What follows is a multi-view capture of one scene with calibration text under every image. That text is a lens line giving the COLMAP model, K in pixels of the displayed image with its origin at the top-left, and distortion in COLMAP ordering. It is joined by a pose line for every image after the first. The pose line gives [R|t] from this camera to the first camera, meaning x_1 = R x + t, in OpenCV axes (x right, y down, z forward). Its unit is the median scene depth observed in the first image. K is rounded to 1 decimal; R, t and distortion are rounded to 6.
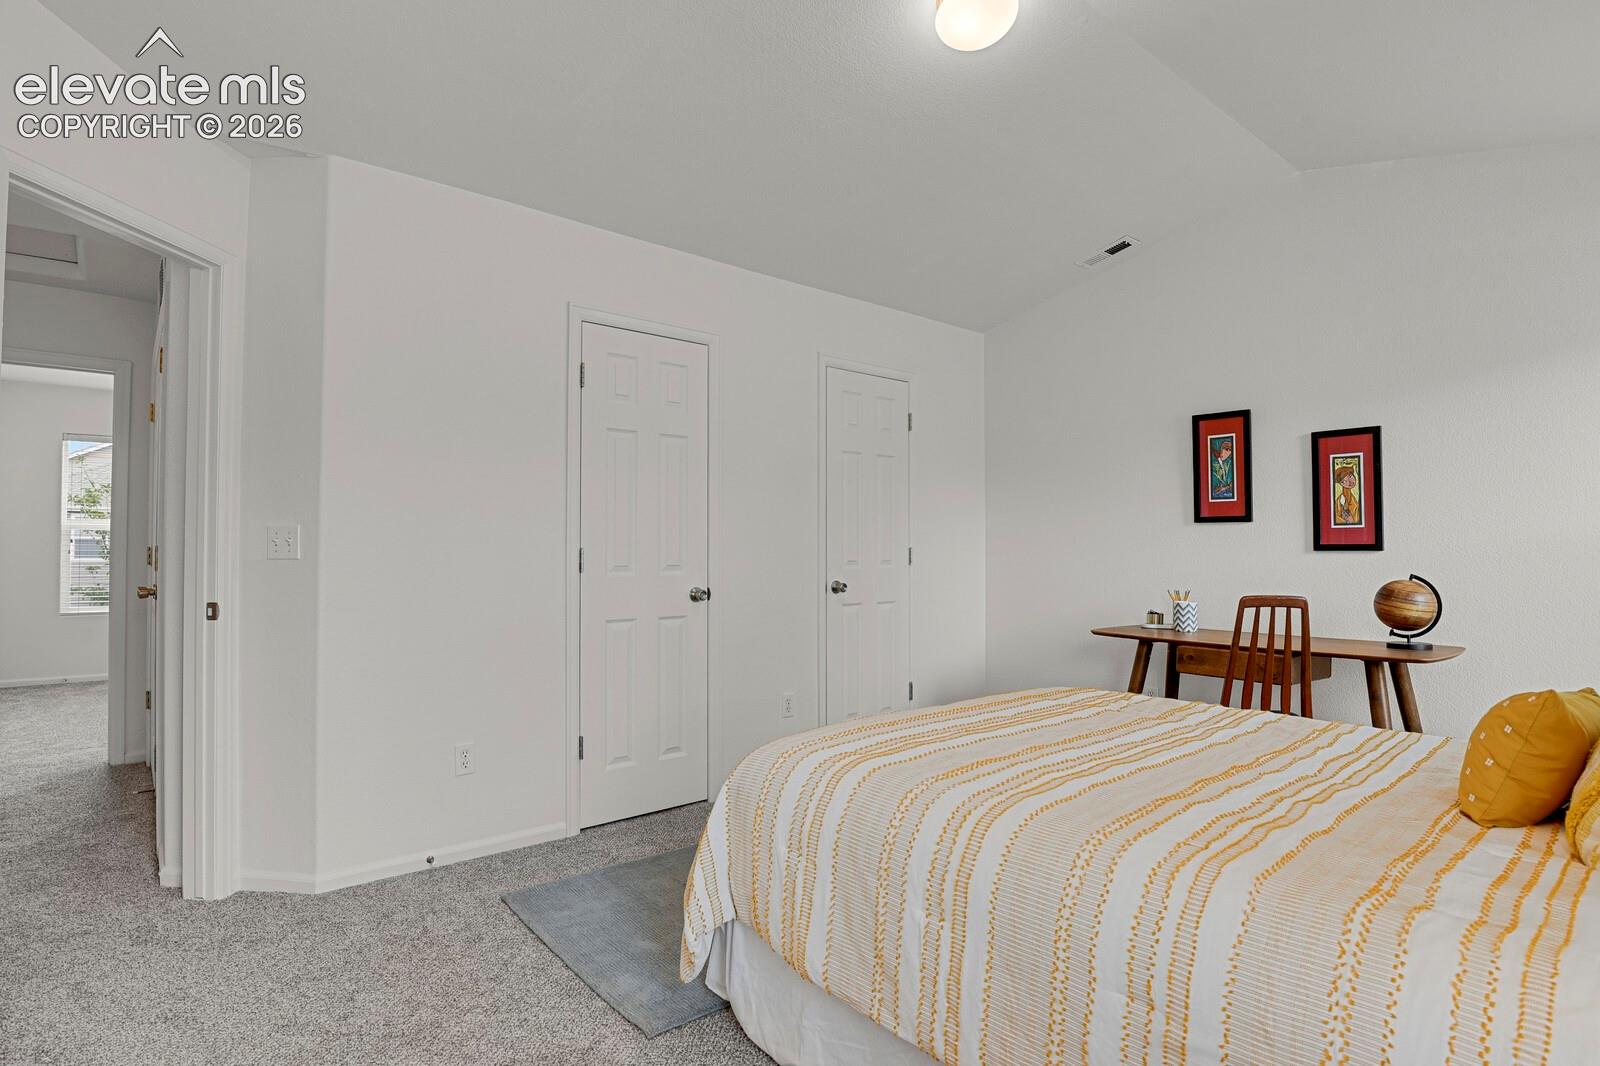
lens RADIAL K [[817.2, 0, 793.8], [0, 817.2, 537.9], [0, 0, 1]] dist [-0.029664, -0.001366]
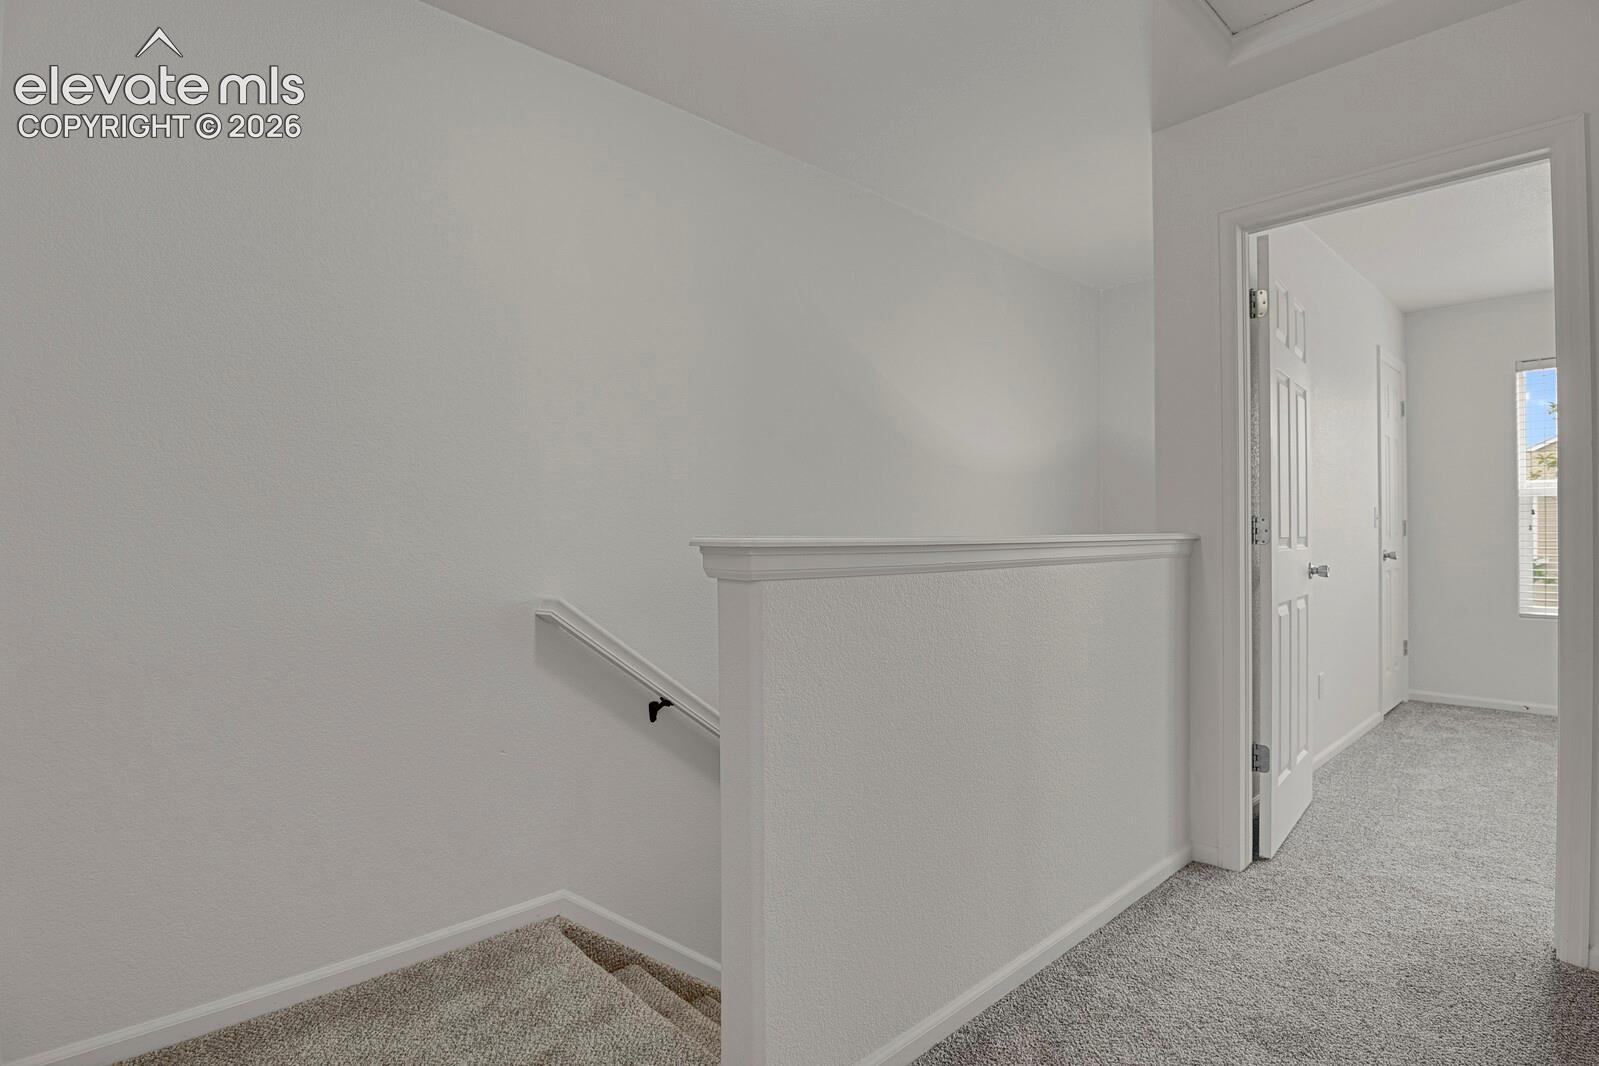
lens RADIAL K [[816.7, 0, 793.3], [0, 816.7, 537.9], [0, 0, 1]] dist [-0.029664, -0.001366]
pose [[0.055764, 0.002545, -0.998441, -0.246771], [0.023284, 0.999721, 0.003848, 0.008682], [0.998172, -0.023462, 0.055690, 0.312521]]
